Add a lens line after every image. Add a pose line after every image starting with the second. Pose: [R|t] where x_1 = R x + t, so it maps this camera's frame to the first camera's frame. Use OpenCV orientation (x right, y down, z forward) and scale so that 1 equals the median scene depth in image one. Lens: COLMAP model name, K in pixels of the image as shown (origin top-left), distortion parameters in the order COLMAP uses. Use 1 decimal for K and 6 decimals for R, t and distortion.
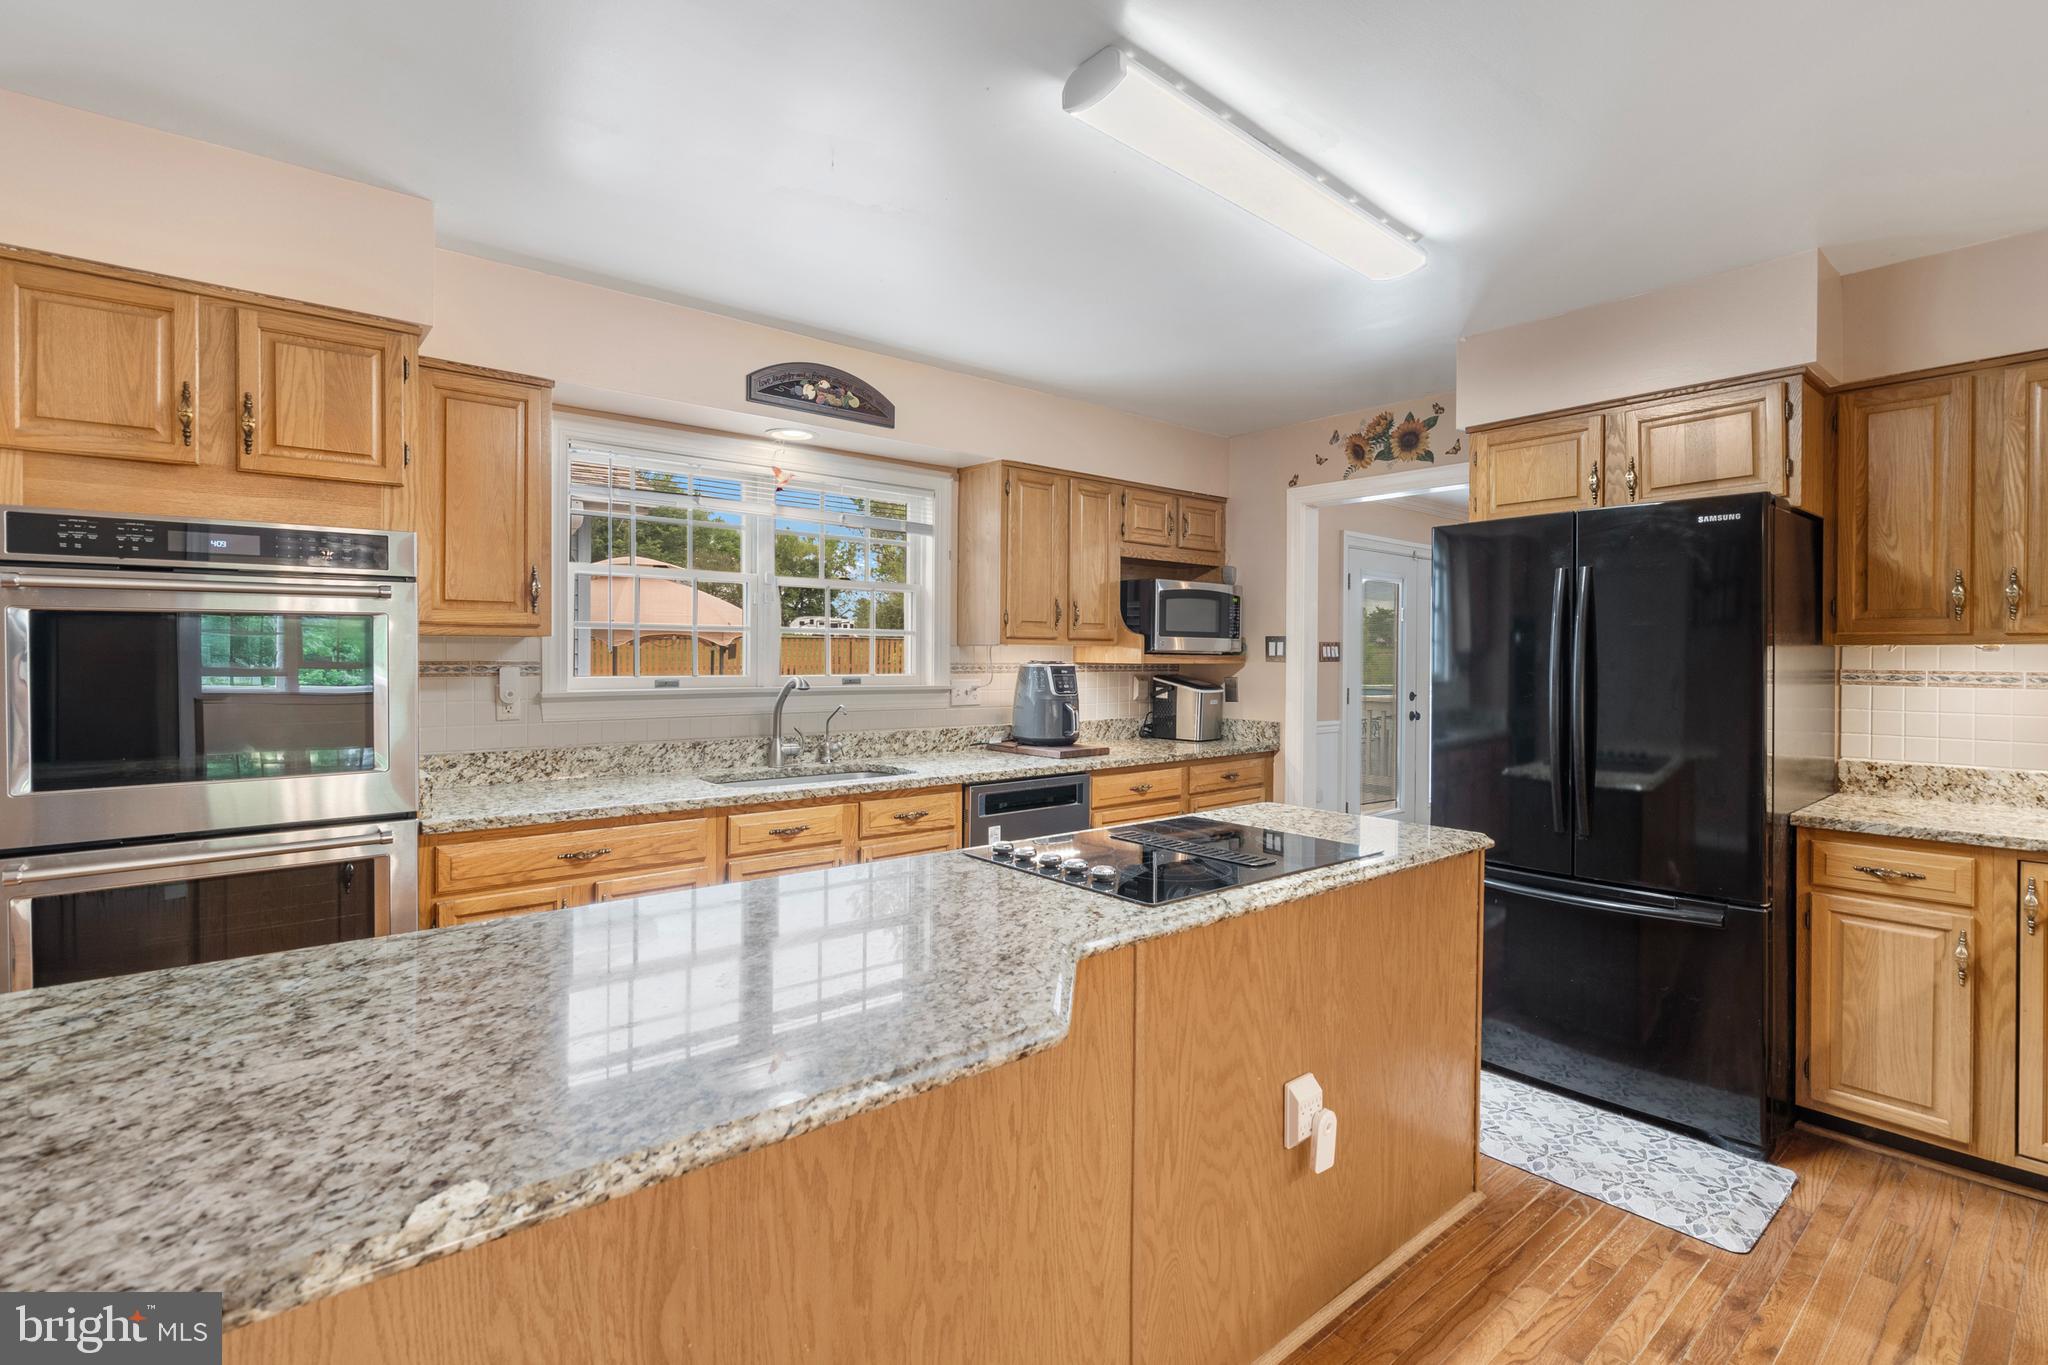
lens RADIAL K [[953.6, 0, 1037.8], [0, 953.6, 665.4], [0, 0, 1]] dist [-0.002580, 0.000204]
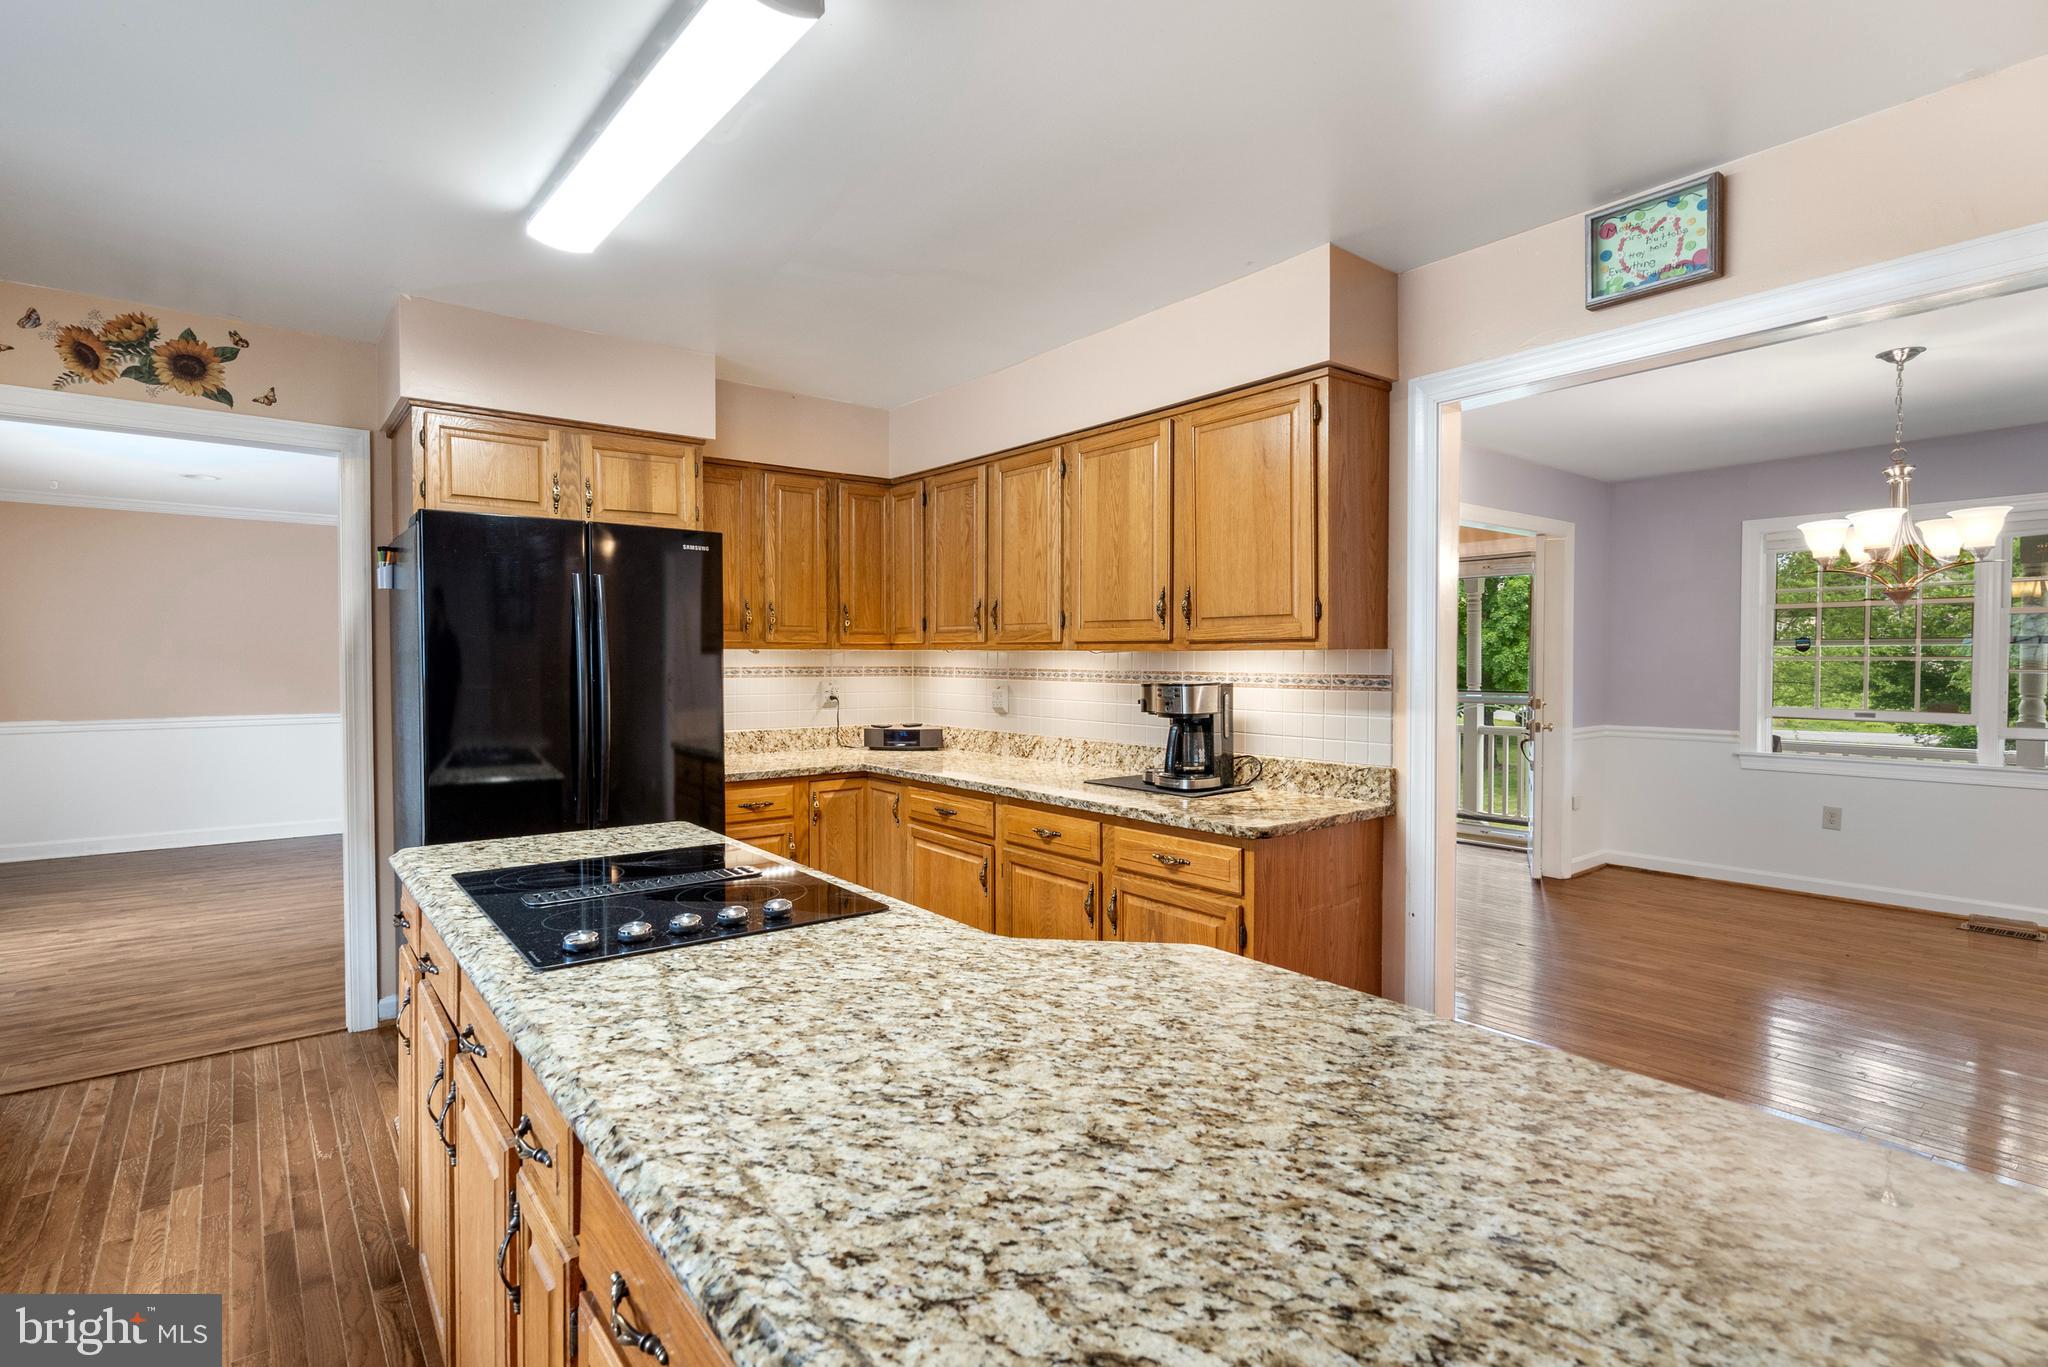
lens RADIAL K [[973.6, 0, 1018.5], [0, 973.6, 674.5], [0, 0, 1]] dist [-0.000783, 0.000570]
pose [[0.037884, -0.019656, 0.999089, -0.520525], [0.007976, 0.999781, 0.019367, -0.007165], [-0.999250, 0.007235, 0.038032, 0.480769]]
